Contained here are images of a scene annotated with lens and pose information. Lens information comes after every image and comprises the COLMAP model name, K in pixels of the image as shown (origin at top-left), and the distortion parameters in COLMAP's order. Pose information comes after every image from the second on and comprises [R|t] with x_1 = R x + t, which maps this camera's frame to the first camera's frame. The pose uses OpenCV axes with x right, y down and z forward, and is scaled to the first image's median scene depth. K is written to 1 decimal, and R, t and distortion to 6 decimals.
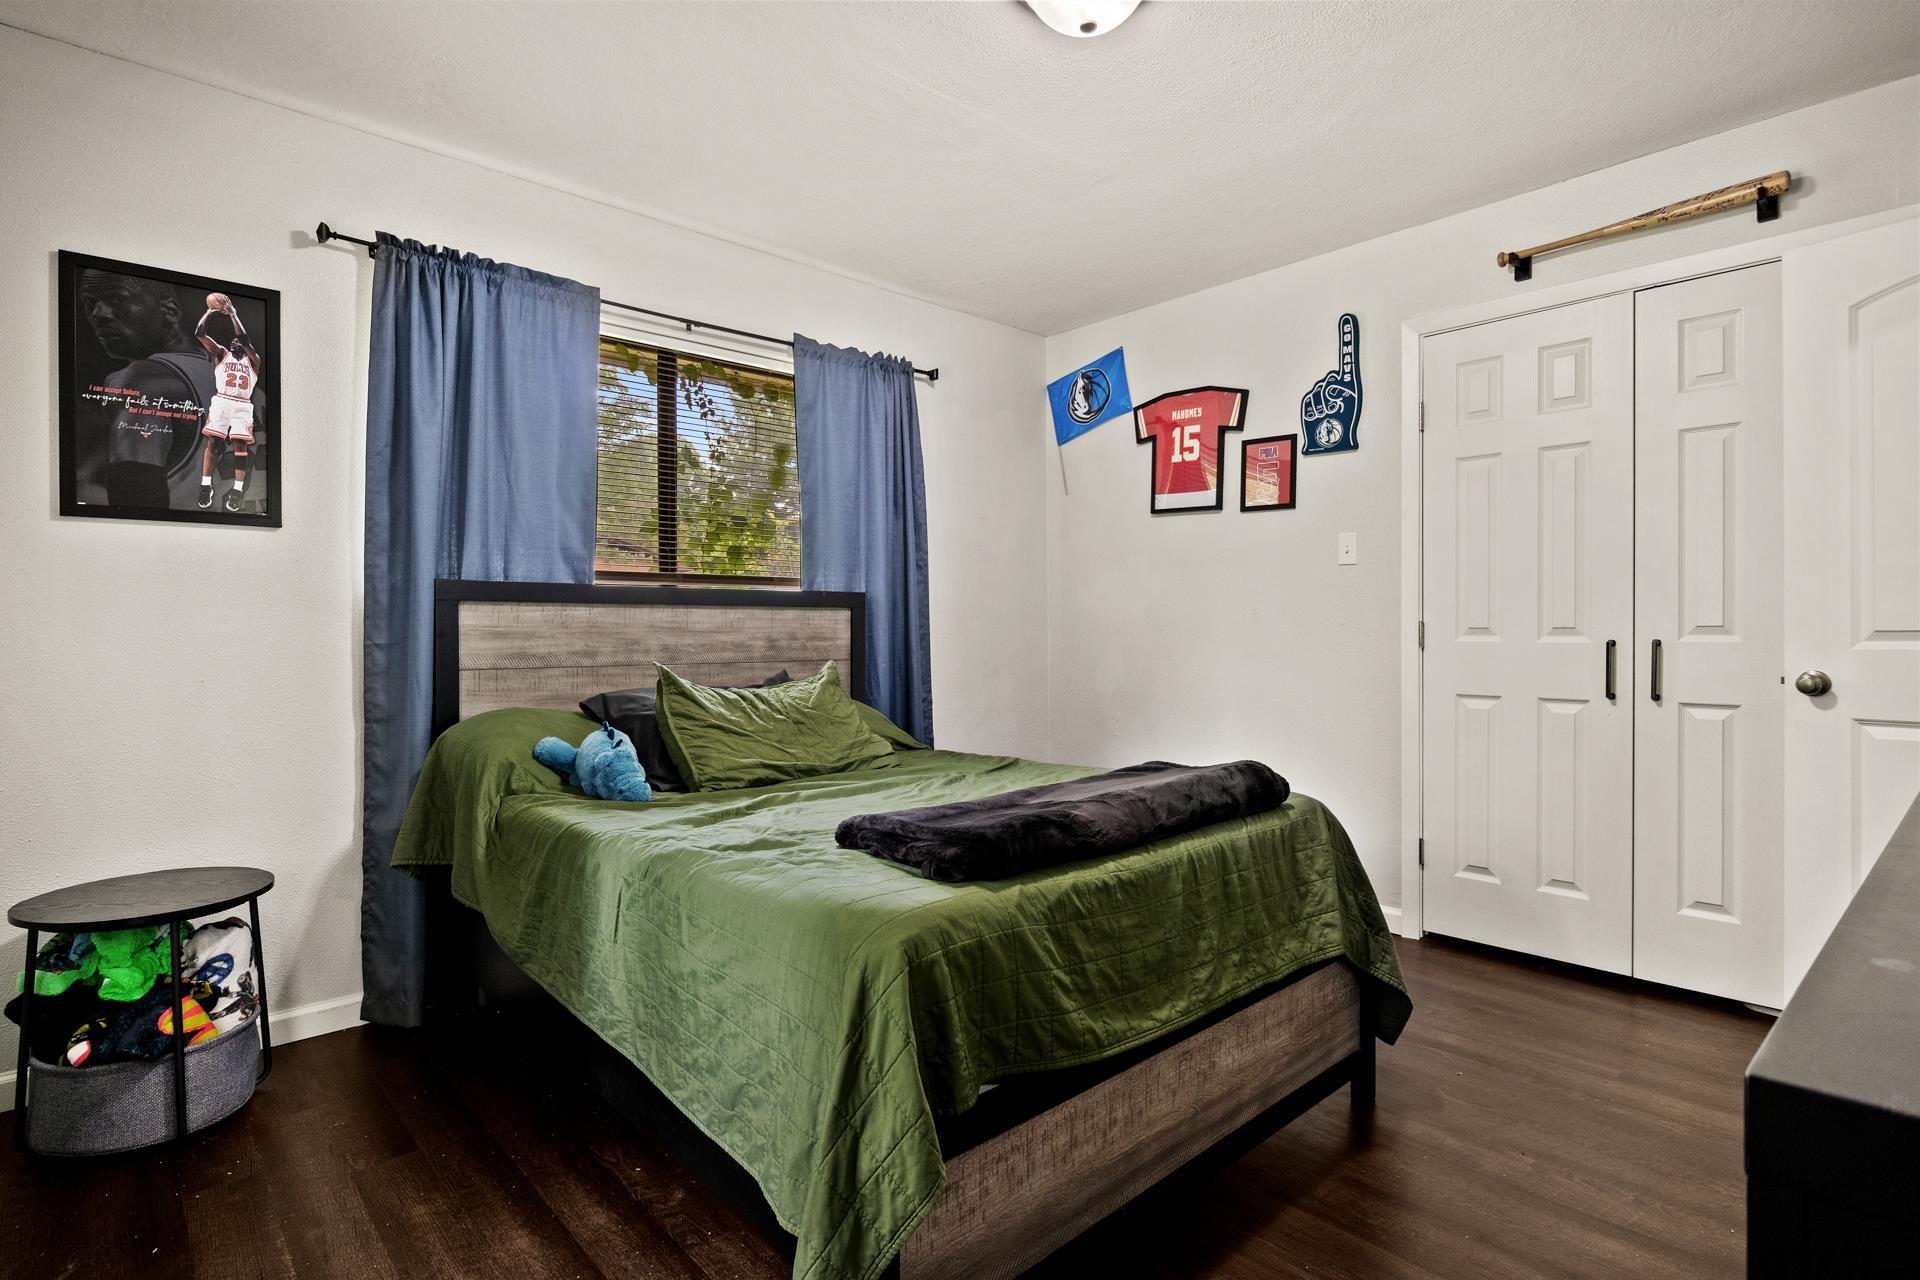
lens RADIAL K [[963.6, 0, 963.3], [0, 963.6, 624.3], [0, 0, 1]] dist [-0.006289, -0.000962]
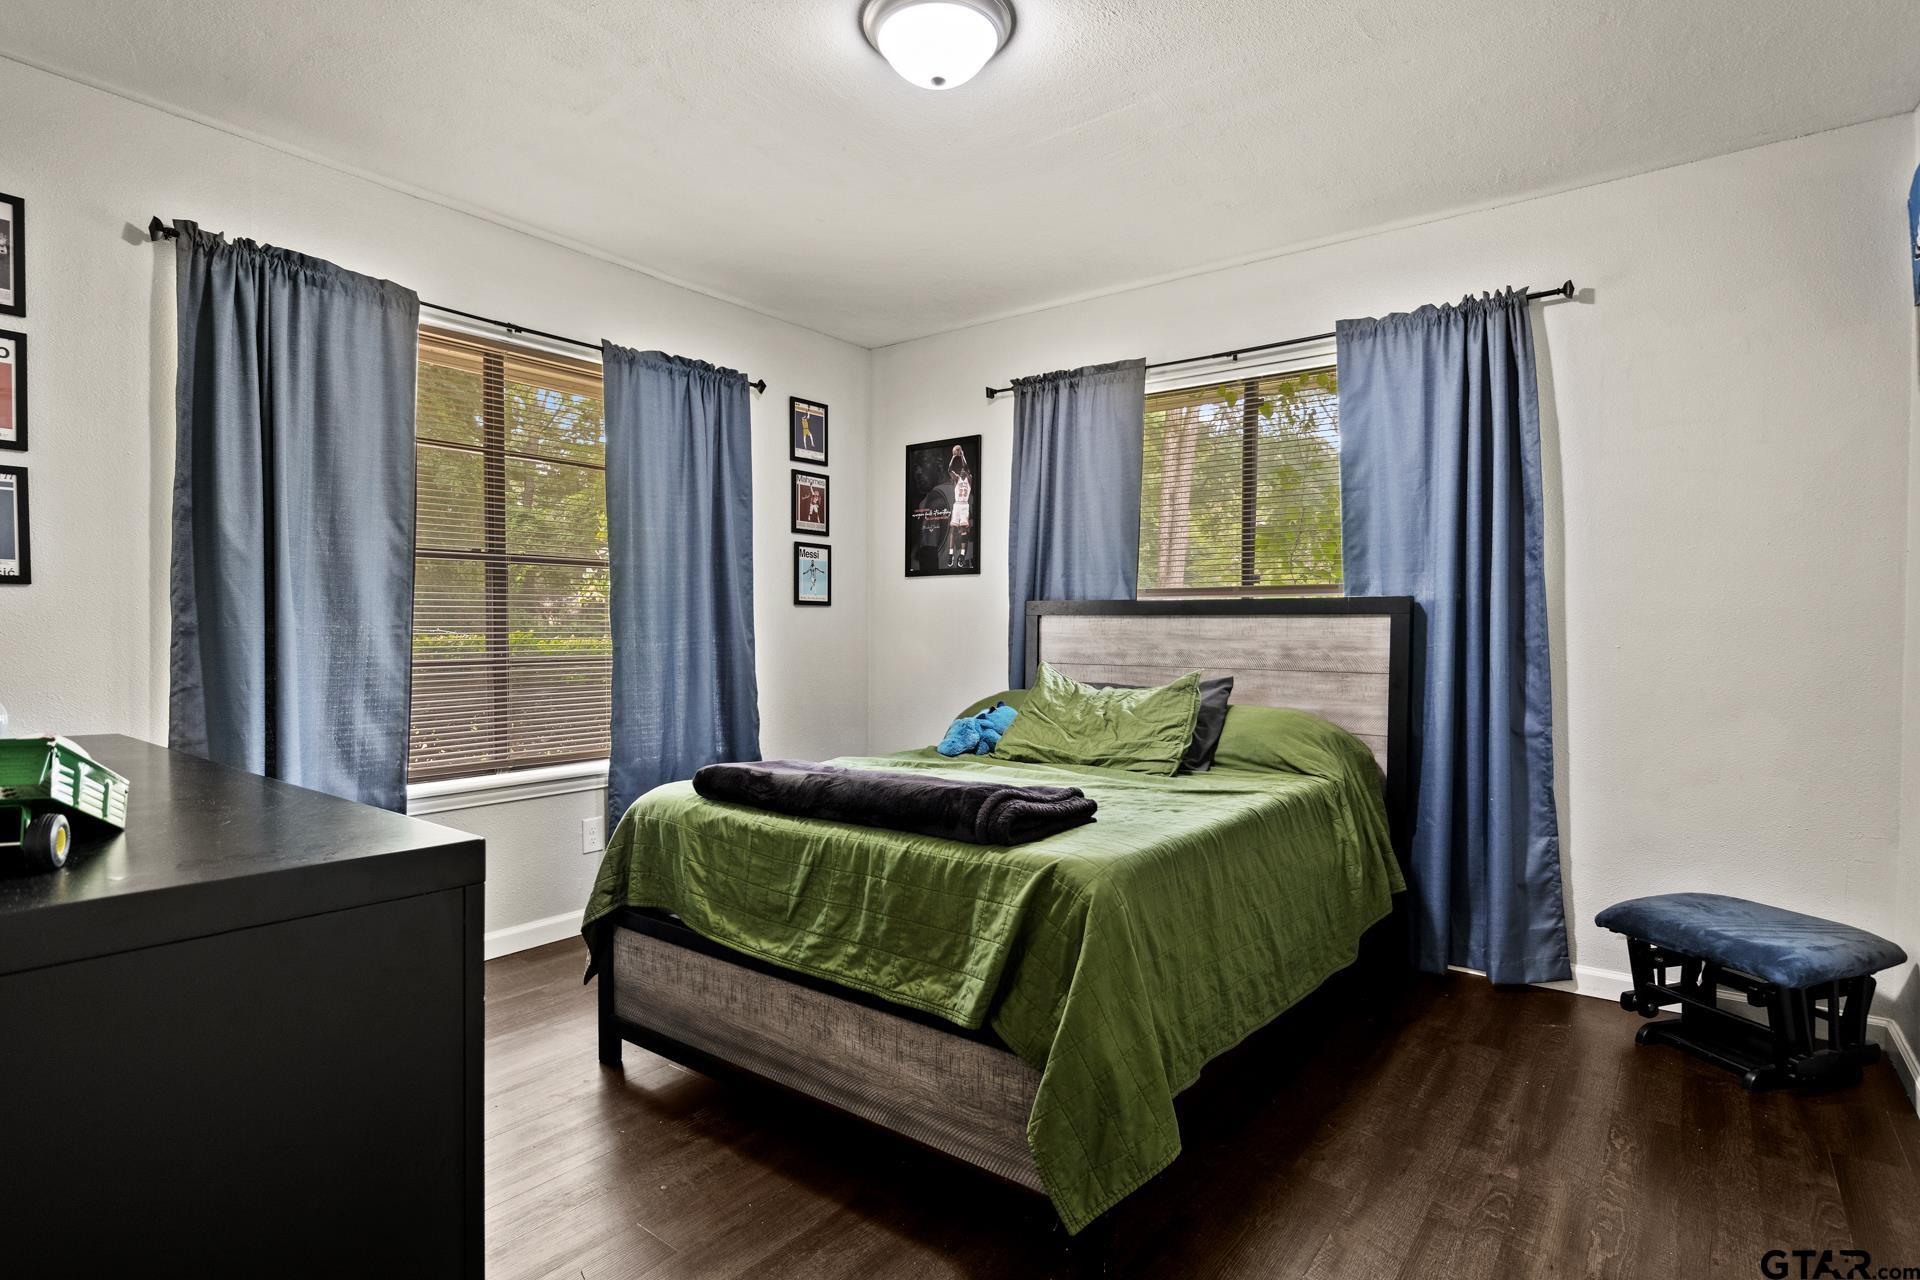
lens RADIAL K [[963.6, 0, 963.6], [0, 963.6, 646.5], [0, 0, 1]] dist [-0.006289, -0.000962]
pose [[0.175295, 0.019590, -0.984321, 0.922198], [-0.002665, 0.999808, 0.019424, -0.005469], [0.984512, -0.000782, 0.175314, 0.644806]]
